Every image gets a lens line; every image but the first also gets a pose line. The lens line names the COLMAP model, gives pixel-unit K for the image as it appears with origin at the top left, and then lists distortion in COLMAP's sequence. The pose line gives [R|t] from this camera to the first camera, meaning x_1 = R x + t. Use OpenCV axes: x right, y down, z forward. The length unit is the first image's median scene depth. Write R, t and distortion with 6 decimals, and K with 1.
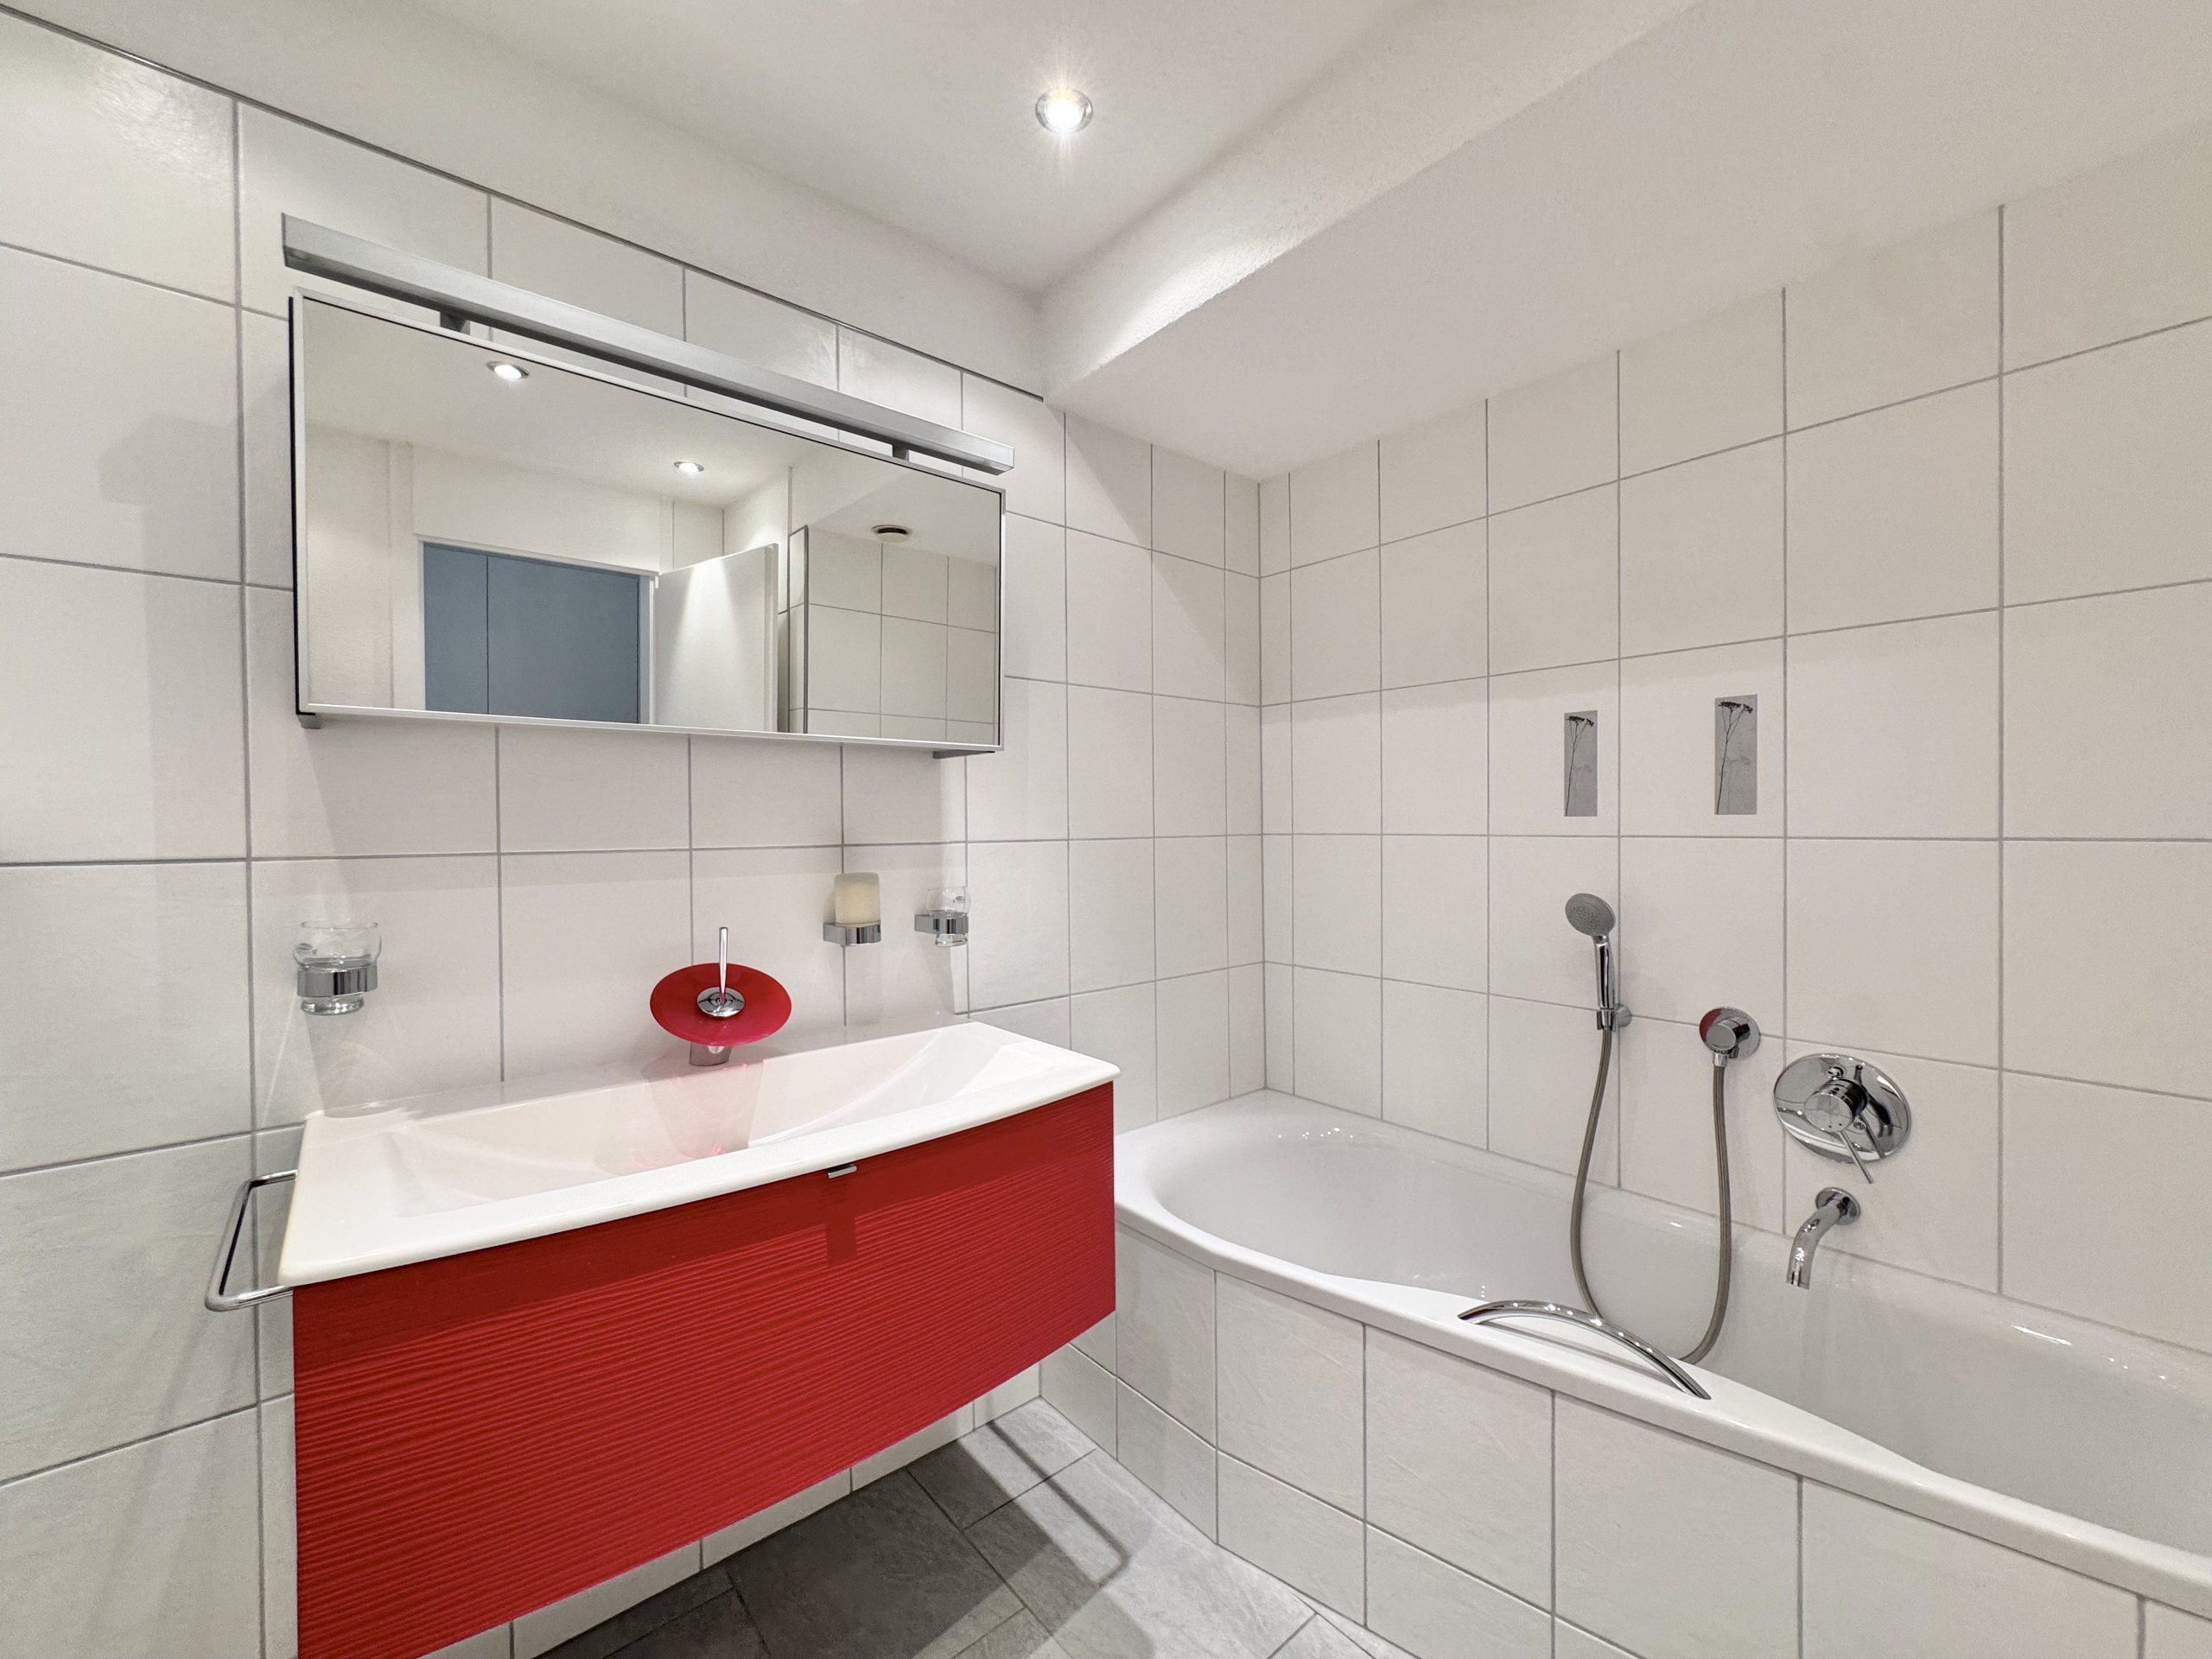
lens RADIAL K [[892.9, 0, 1106.8], [0, 892.9, 832.7], [0, 0, 1]] dist [-0.001191, -0.000455]
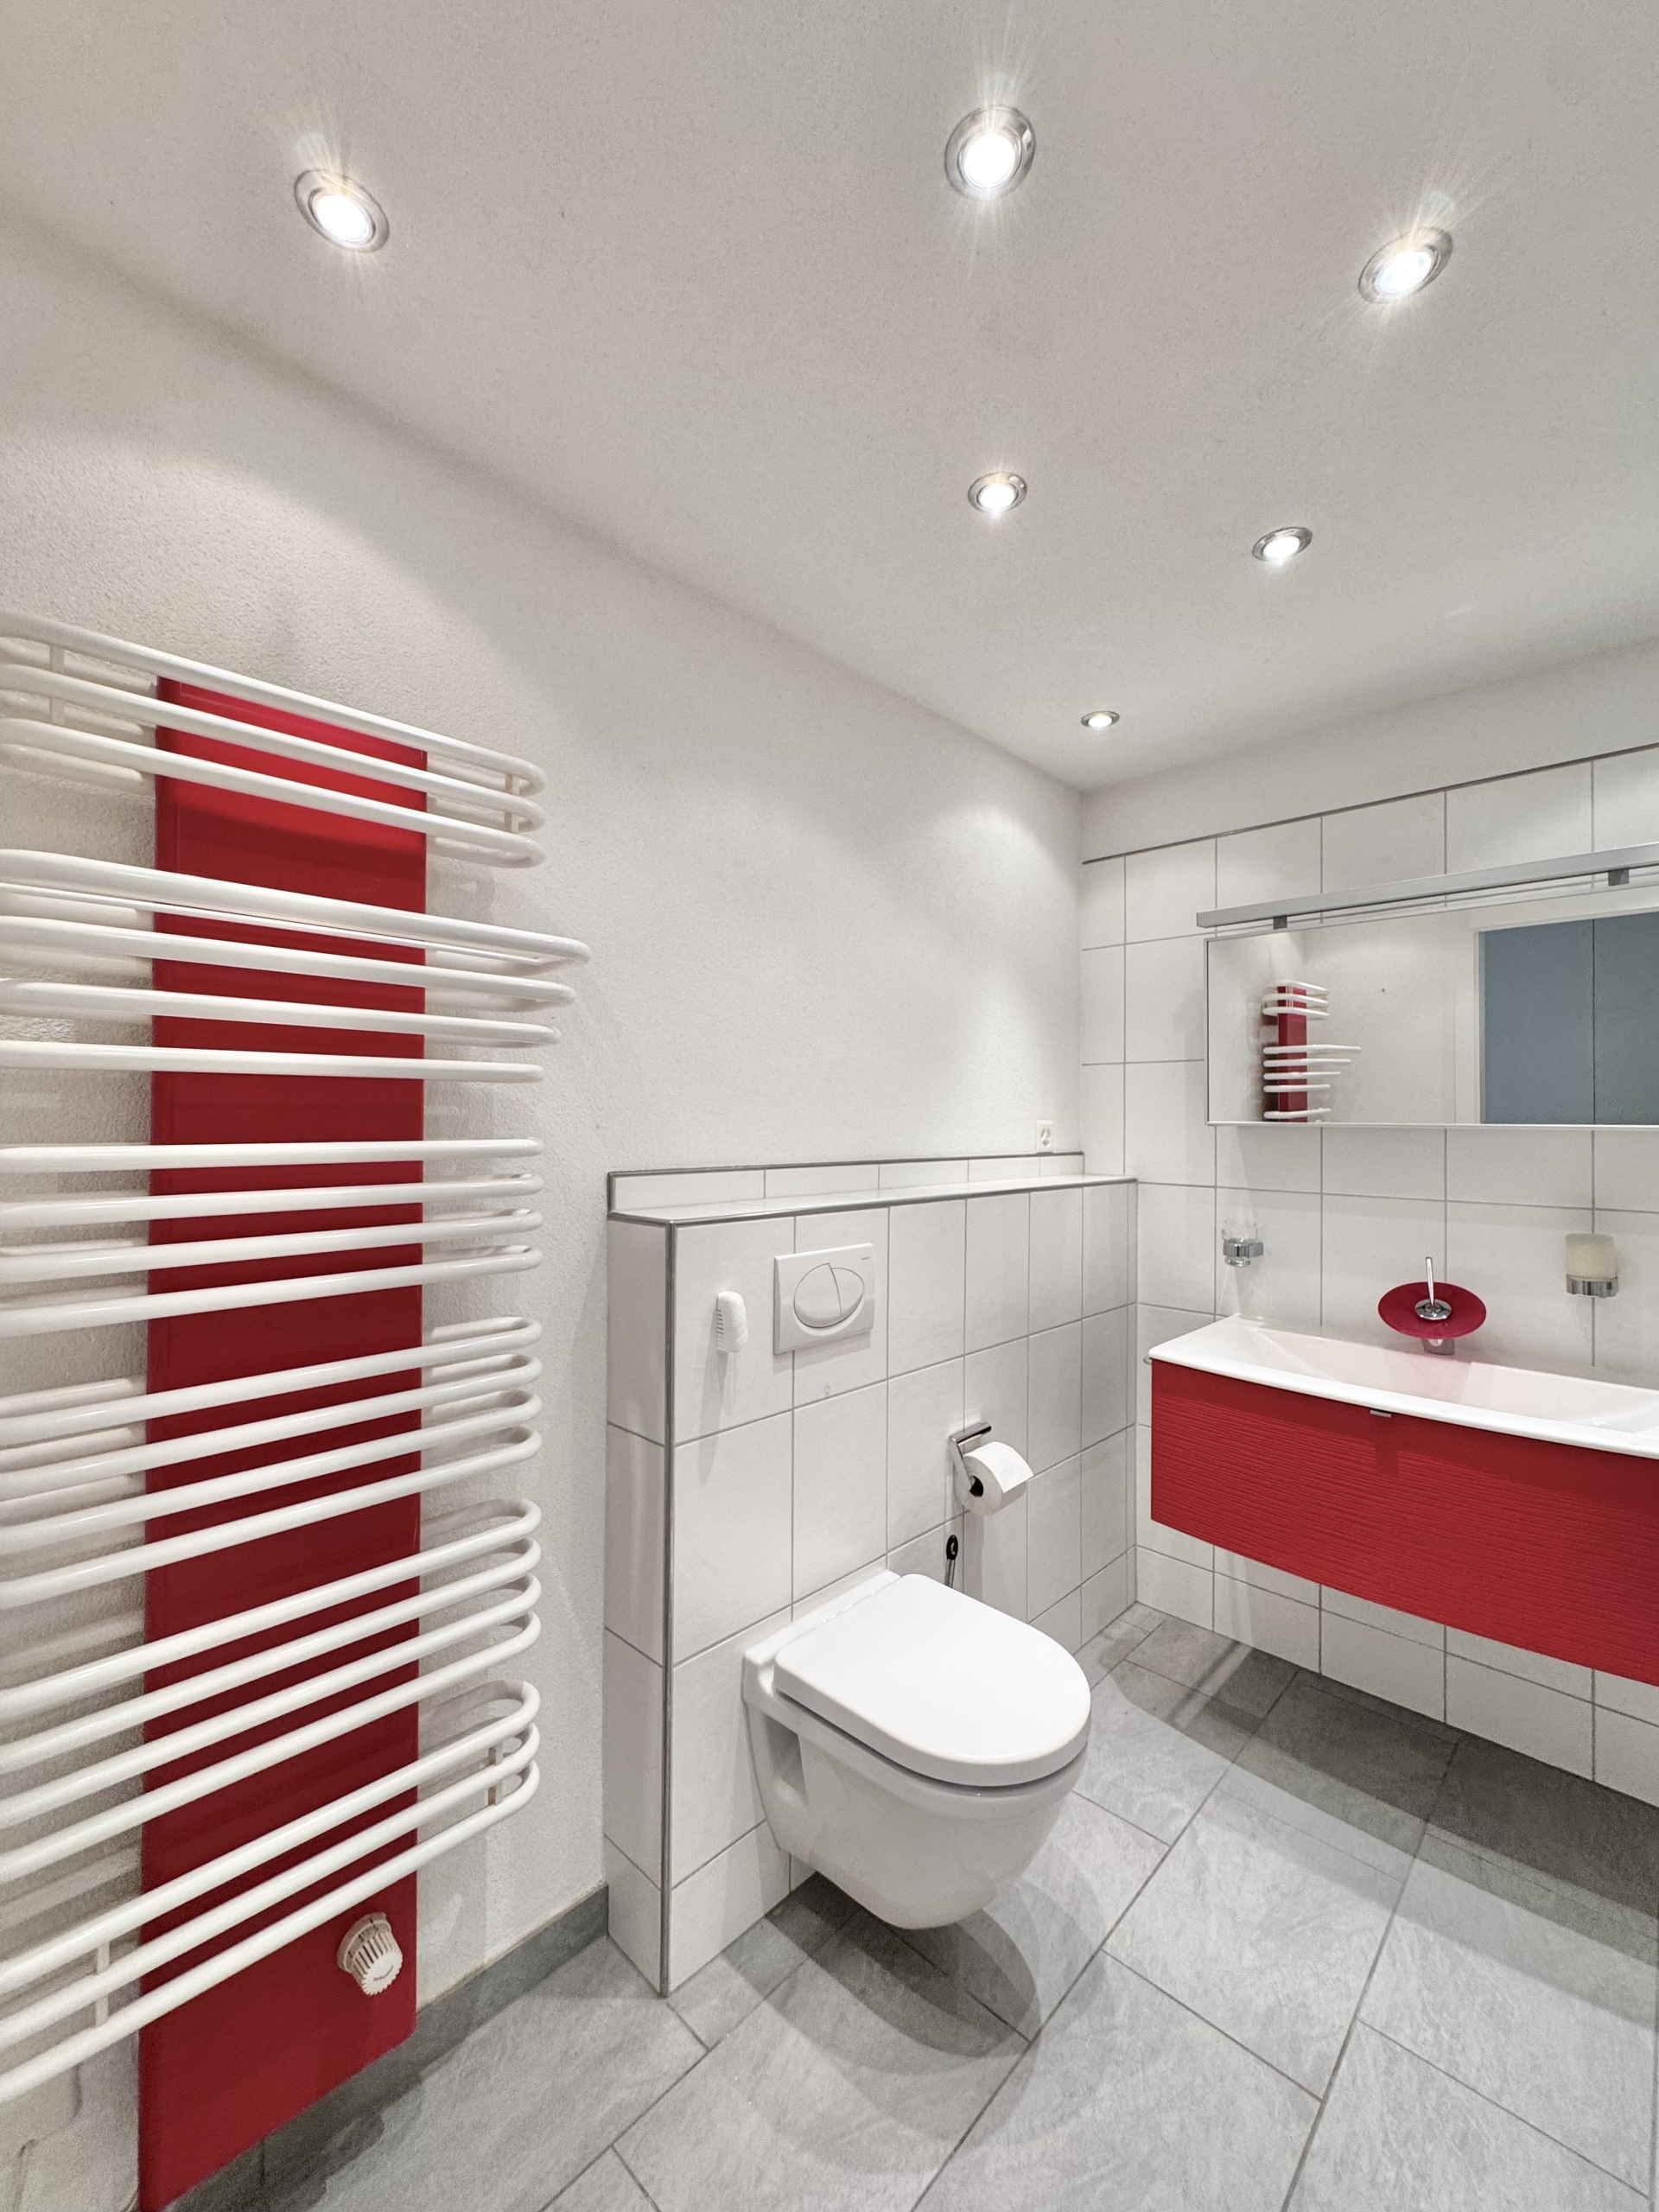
lens RADIAL K [[892.9, 0, 832.1], [0, 892.9, 1110.1], [0, 0, 1]] dist [-0.001191, -0.000455]
pose [[0.101432, -0.003181, -0.994837, 0.997632], [-0.015377, 0.999870, -0.004765, -0.122185], [0.994724, 0.015781, 0.101370, -0.132922]]
